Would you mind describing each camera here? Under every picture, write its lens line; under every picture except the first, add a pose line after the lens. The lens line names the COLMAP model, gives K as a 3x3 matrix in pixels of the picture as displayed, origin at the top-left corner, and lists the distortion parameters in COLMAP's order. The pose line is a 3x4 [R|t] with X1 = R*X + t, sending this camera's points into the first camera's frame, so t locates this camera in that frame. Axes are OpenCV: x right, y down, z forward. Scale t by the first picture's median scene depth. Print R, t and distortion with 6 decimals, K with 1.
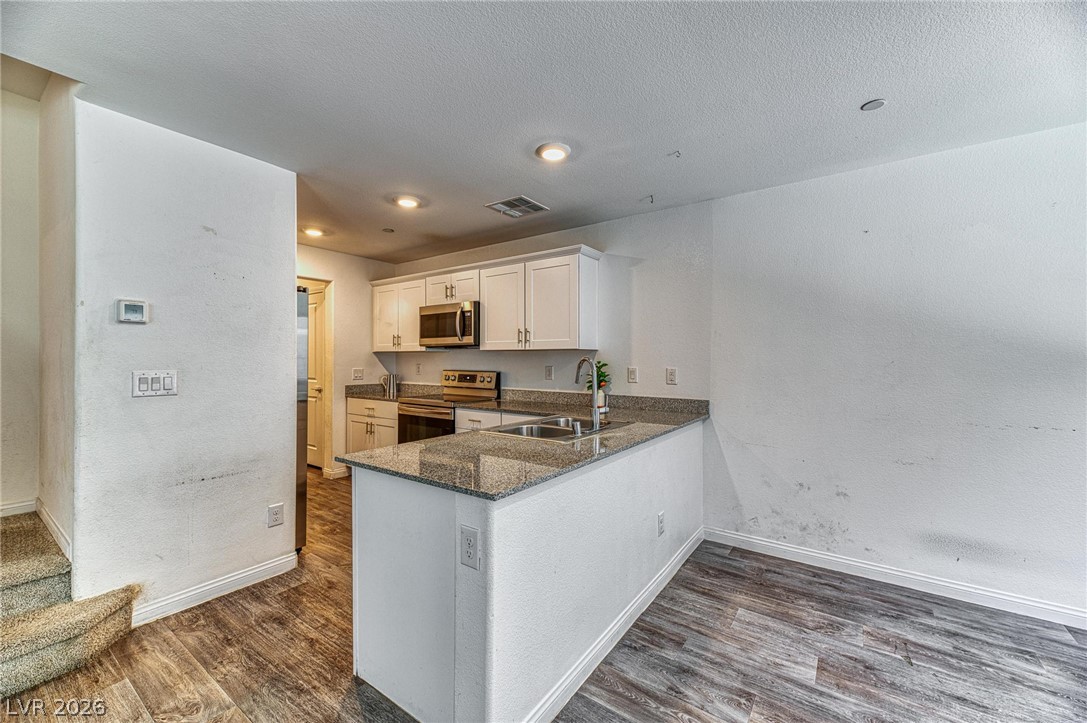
lens RADIAL K [[429.7, 0, 540.1], [0, 429.7, 360.6], [0, 0, 1]] dist [0.010311, -0.000357]
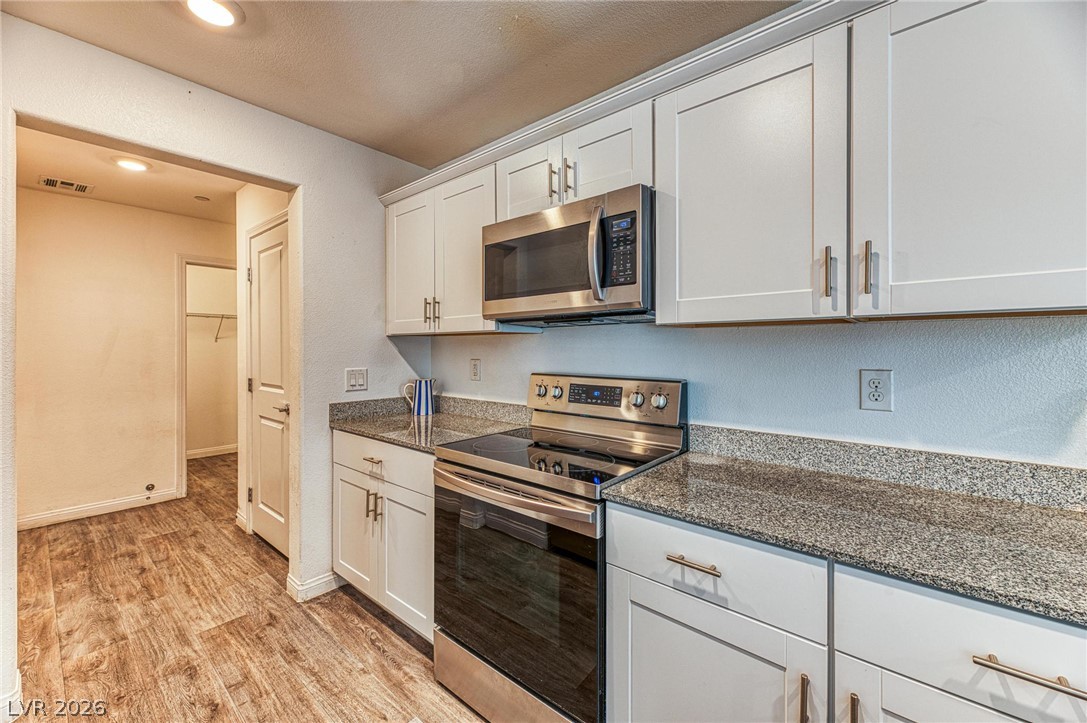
lens RADIAL K [[429.7, 0, 543.7], [0, 429.7, 355.1], [0, 0, 1]] dist [0.010311, -0.000357]
pose [[0.996938, -0.001219, -0.078182, -0.183578], [0.002105, 0.999934, 0.011255, -0.002366], [0.078163, -0.011385, 0.996876, 0.568780]]
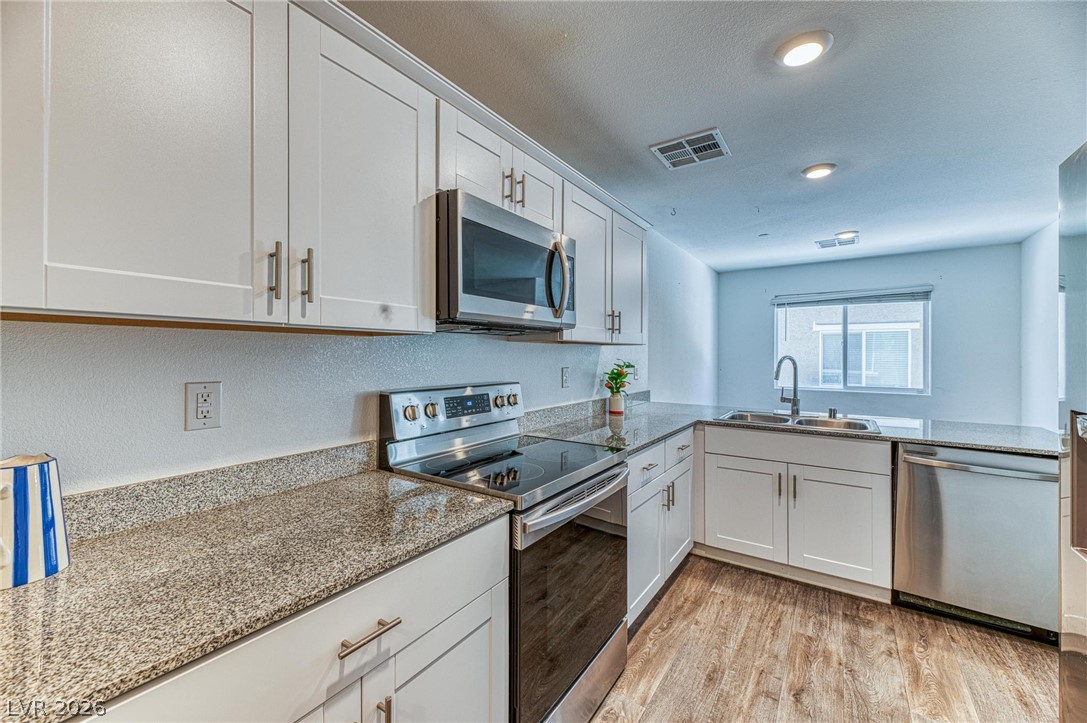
lens RADIAL K [[429.7, 0, 541.1], [0, 429.7, 359.4], [0, 0, 1]] dist [0.010311, -0.000357]
pose [[-0.013259, -0.004871, 0.999900, -0.570744], [0.014436, 0.999883, 0.005062, -0.002892], [-0.999808, 0.014502, -0.013187, 0.924561]]
